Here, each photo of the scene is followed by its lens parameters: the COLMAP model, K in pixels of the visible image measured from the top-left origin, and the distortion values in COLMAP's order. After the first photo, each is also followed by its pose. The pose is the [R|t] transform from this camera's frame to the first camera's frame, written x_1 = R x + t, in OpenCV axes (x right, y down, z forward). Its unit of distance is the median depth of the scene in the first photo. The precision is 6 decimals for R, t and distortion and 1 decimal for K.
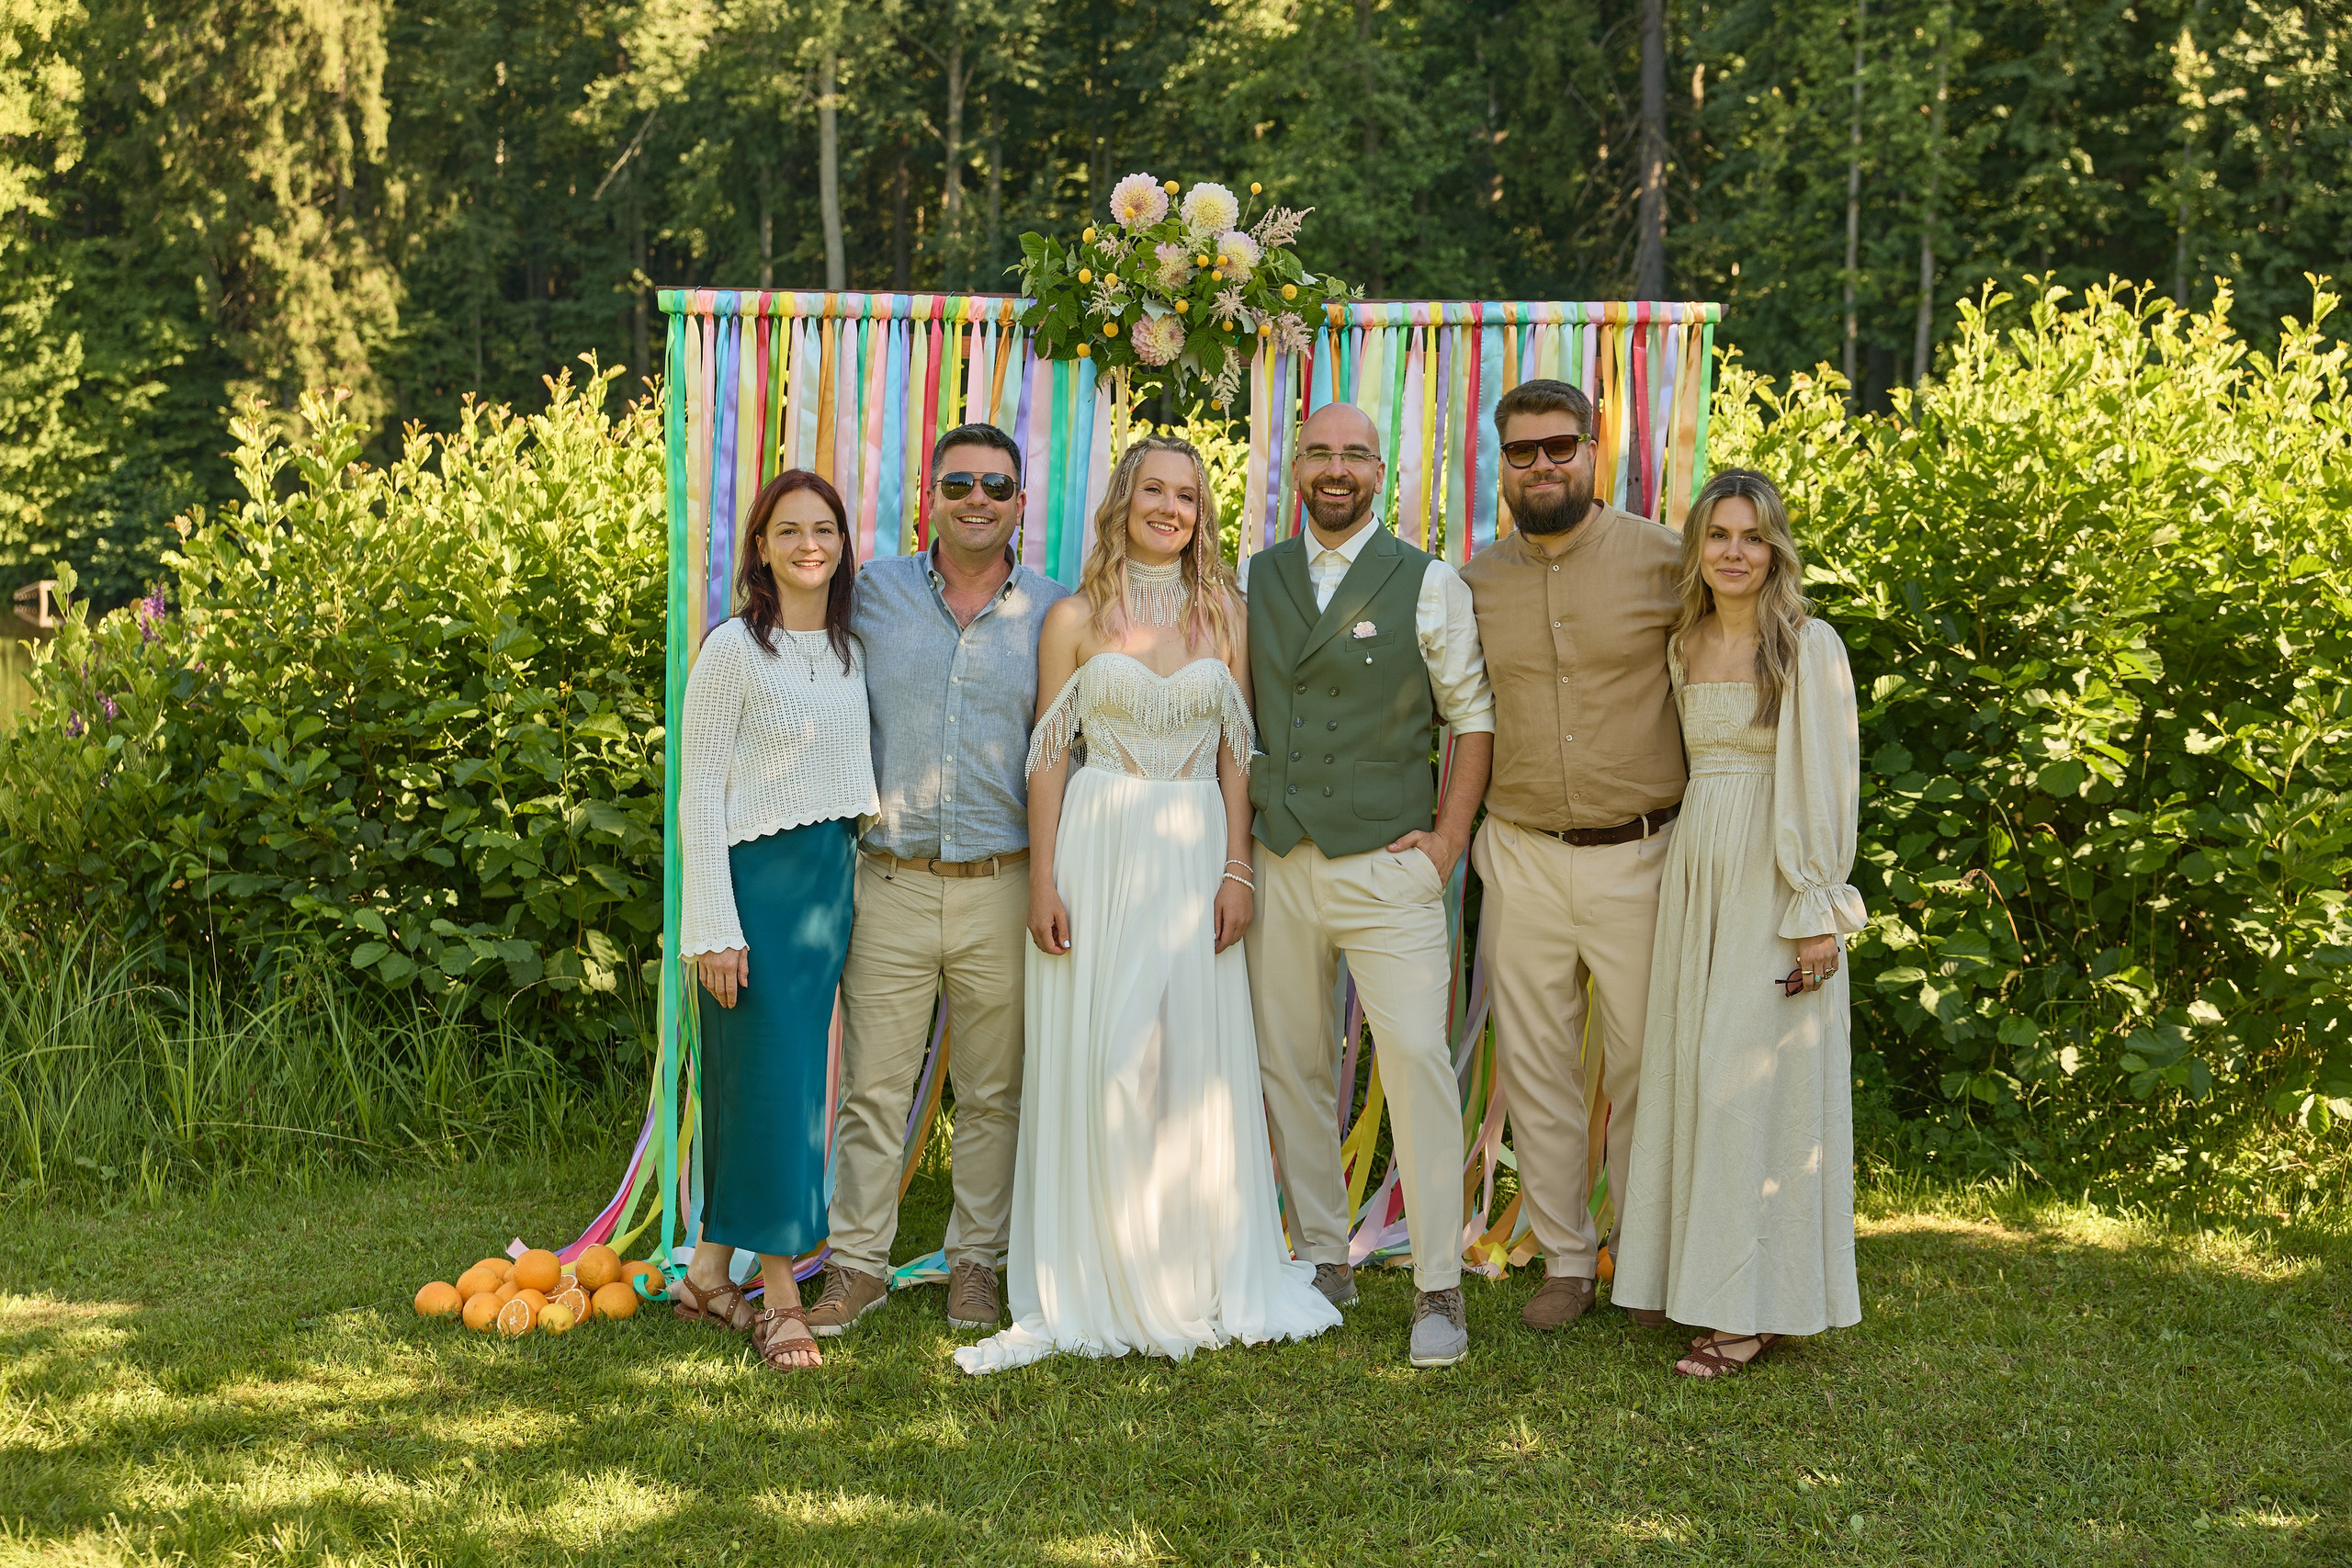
lens RADIAL K [[3157.7, 0, 1258.5], [0, 3157.7, 795.9], [0, 0, 1]] dist [-0.005222, 0.016085]
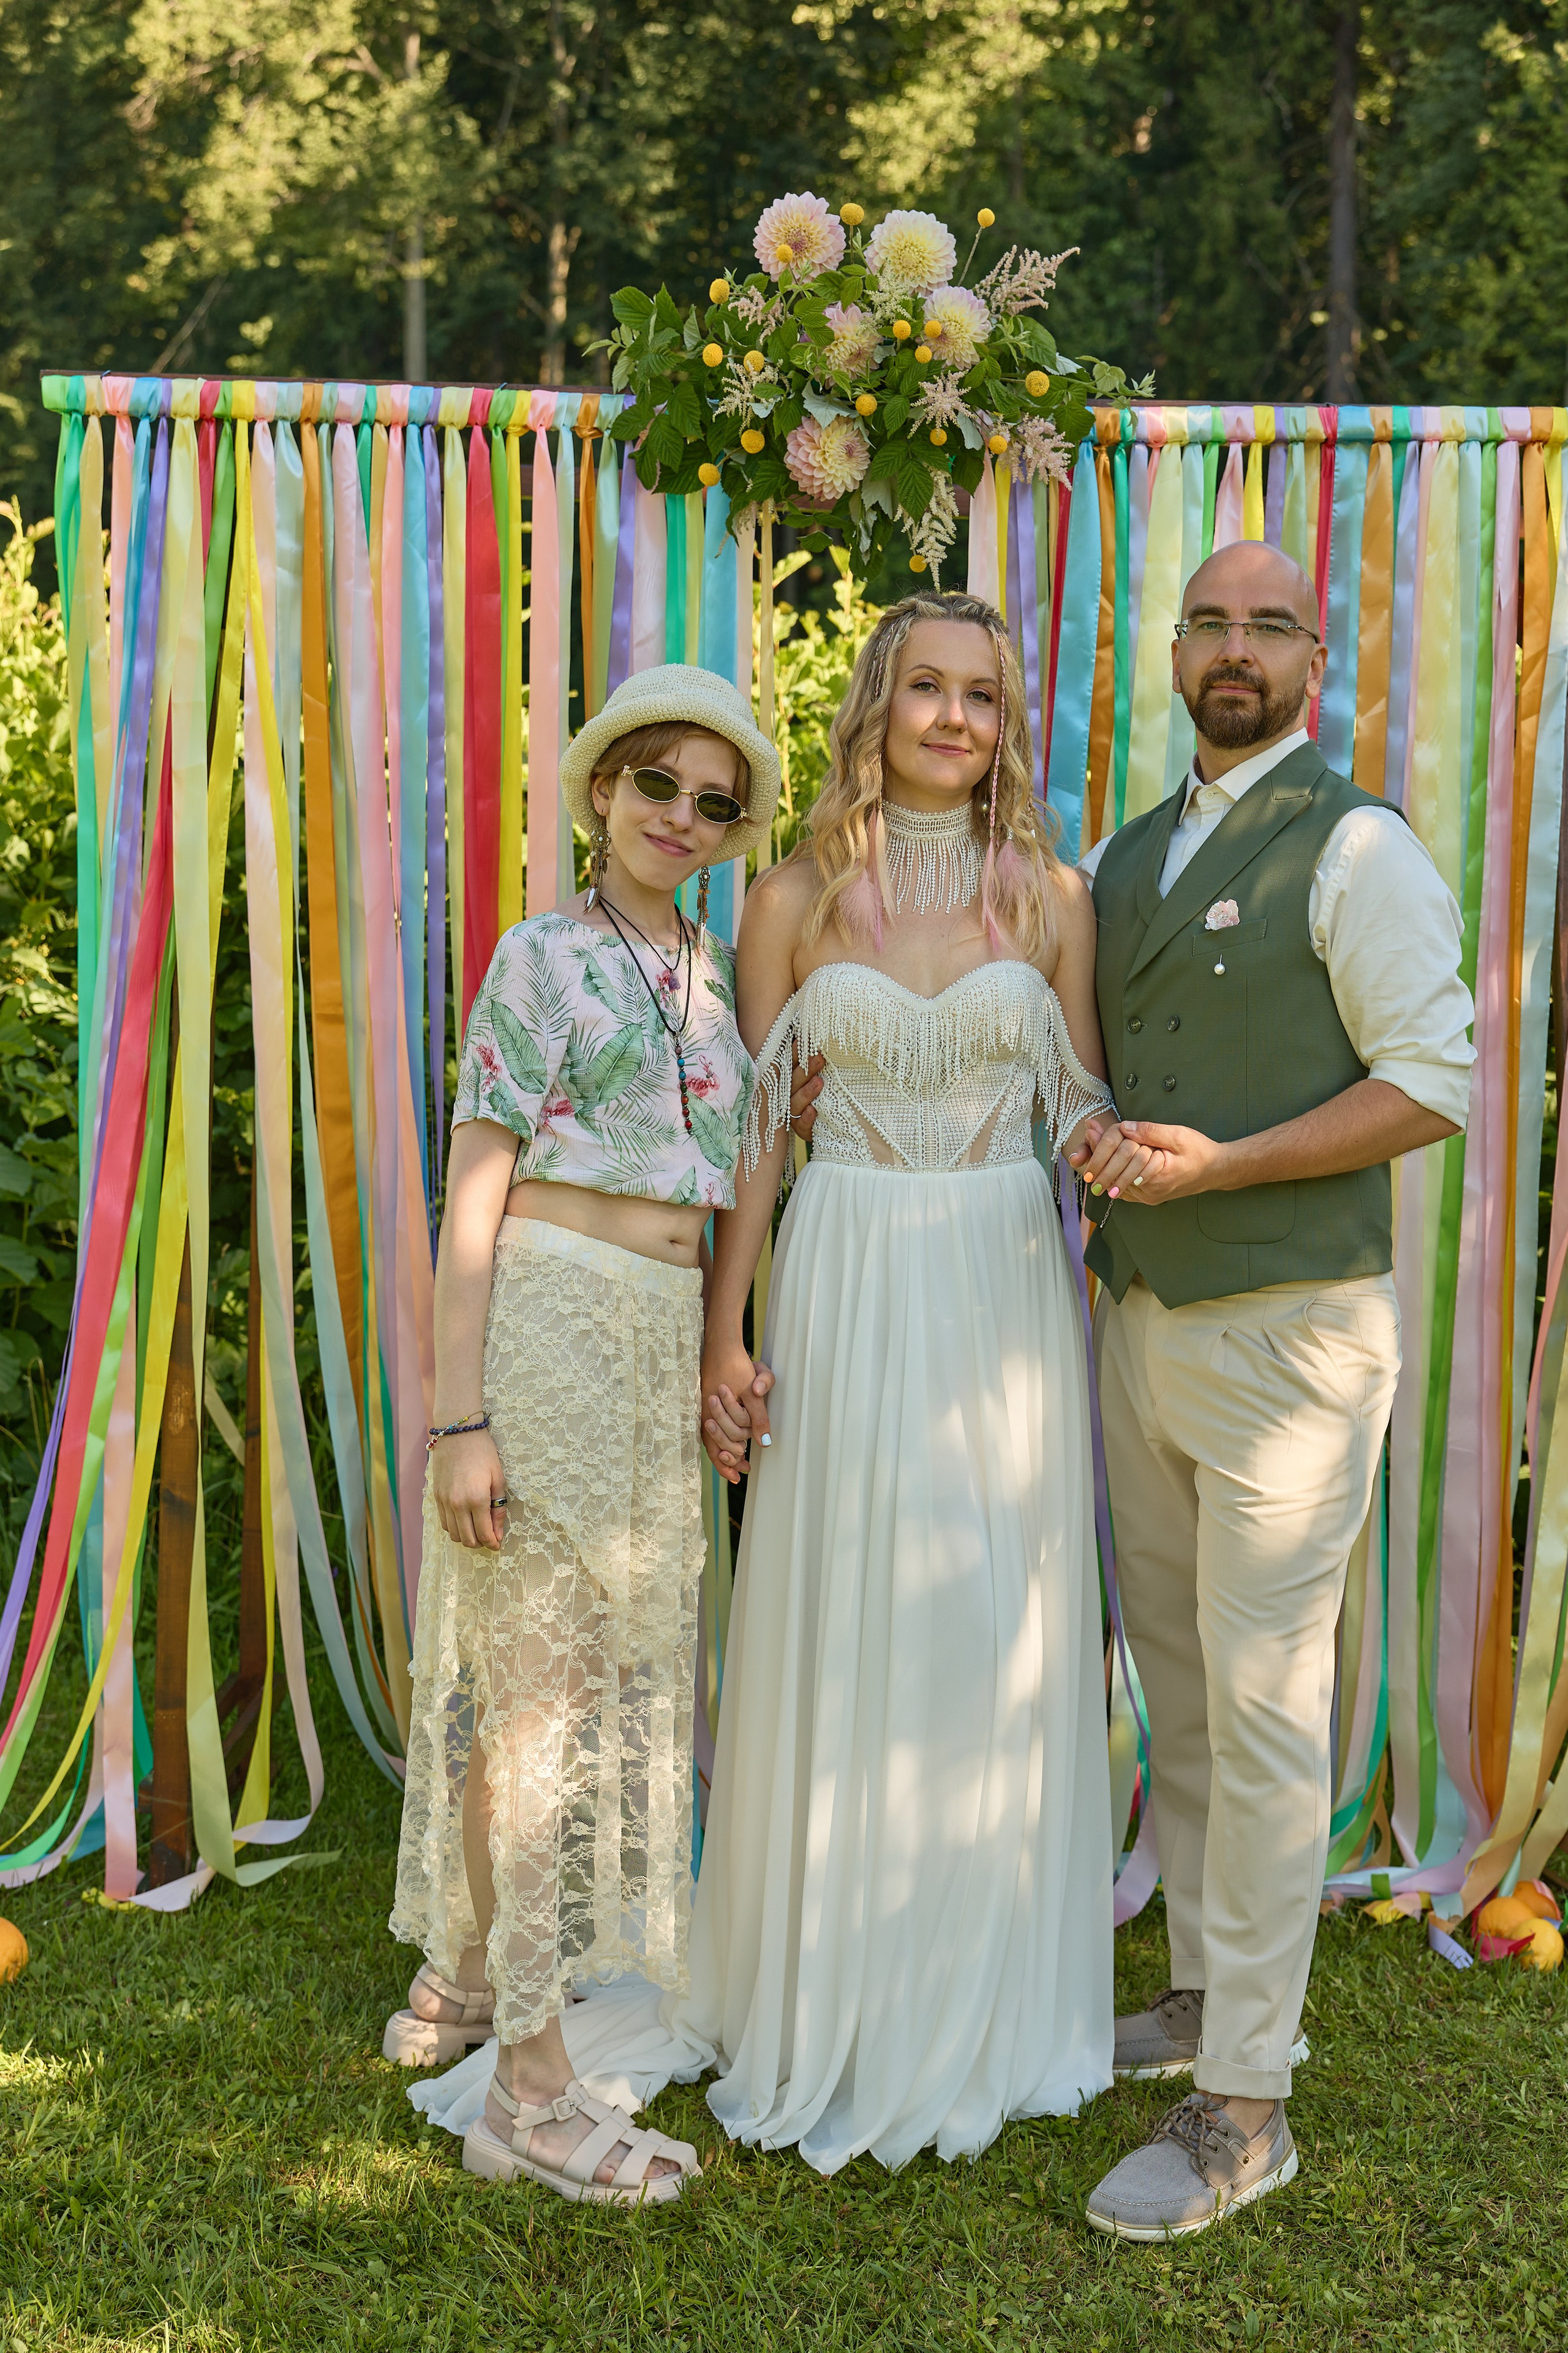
lens RADIAL K [[3420.1, 0, 788.6], [0, 3420.1, 1089.7], [0, 0, 1]] dist [0.005313, 0.017914]
pose [[0.999586, 0.012679, -0.025825, -0.016598], [-0.012300, 0.999815, 0.014811, -0.023449], [0.026008, -0.014488, 0.999557, 0.258466]]
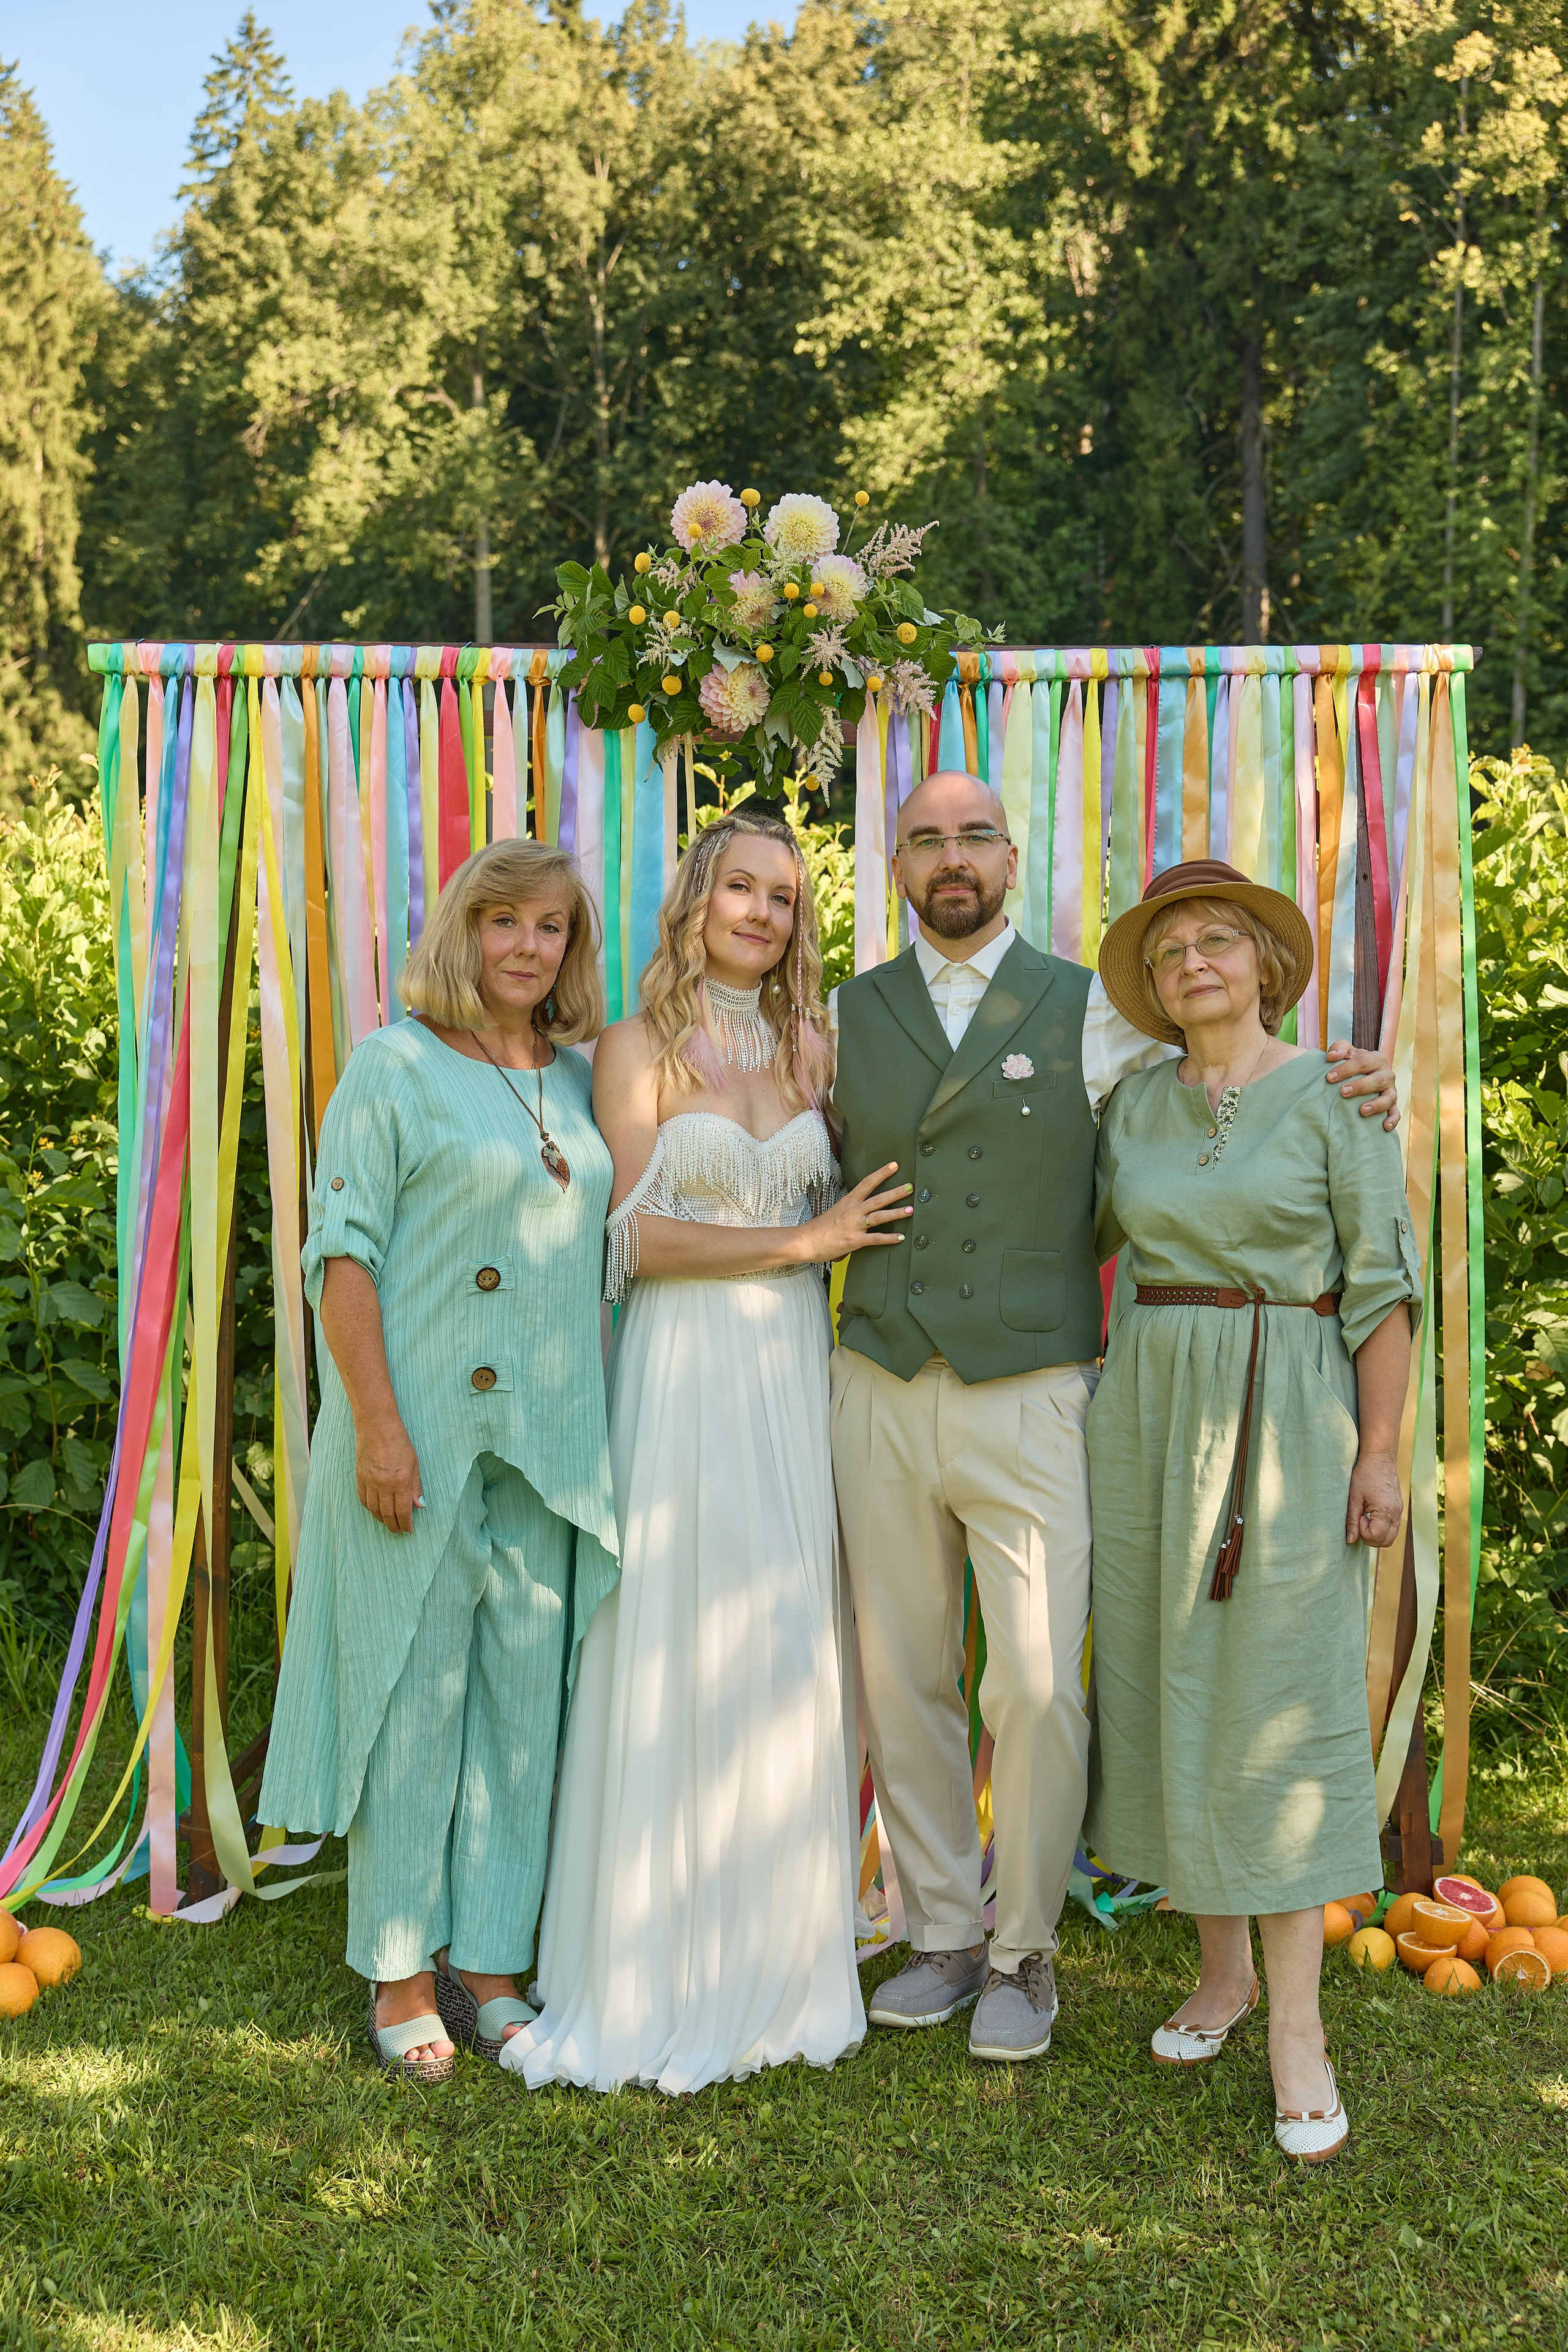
lens RADIAL K [[2876.9, 0, 782.6], [0, 2876.9, 1120.2], [0, 0, 1]] dist [-0.015927, 0.039647]
pose [[0.999331, -0.006636, -0.035976, 0.003307], [0.005664, 0.999618, -0.027052, -0.019790], [0.036141, 0.026831, 0.998986, 0.254996]]
